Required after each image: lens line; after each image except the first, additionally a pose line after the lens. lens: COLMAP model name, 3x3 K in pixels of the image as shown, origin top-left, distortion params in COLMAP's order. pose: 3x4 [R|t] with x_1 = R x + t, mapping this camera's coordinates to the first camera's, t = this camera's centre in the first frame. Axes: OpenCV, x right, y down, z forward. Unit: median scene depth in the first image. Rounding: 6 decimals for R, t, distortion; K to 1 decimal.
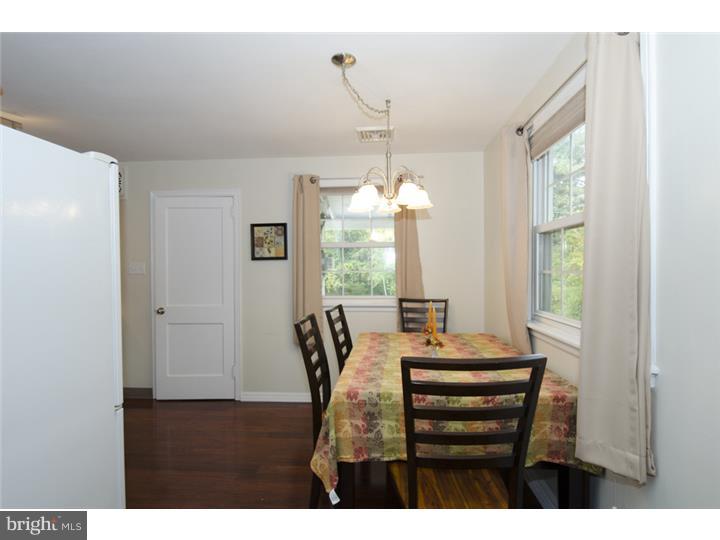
lens RADIAL K [[318.8, 0, 359.6], [0, 318.8, 272.4], [0, 0, 1]] dist [-0.000457, -0.000361]
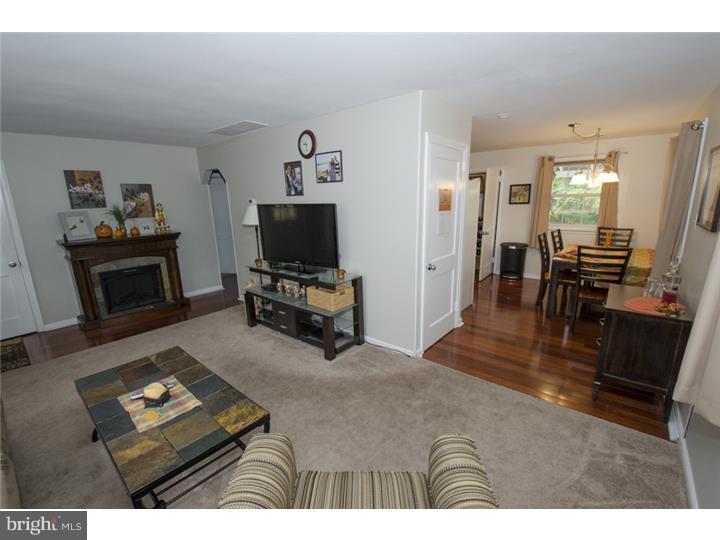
lens RADIAL K [[318.8, 0, 359.6], [0, 318.8, 272.4], [0, 0, 1]] dist [-0.000457, -0.000361]
pose [[0.815994, 0.122028, -0.565034, 0.071068], [0.020538, 0.970727, 0.239304, -0.123787], [0.577696, -0.206875, 0.789601, -1.207369]]
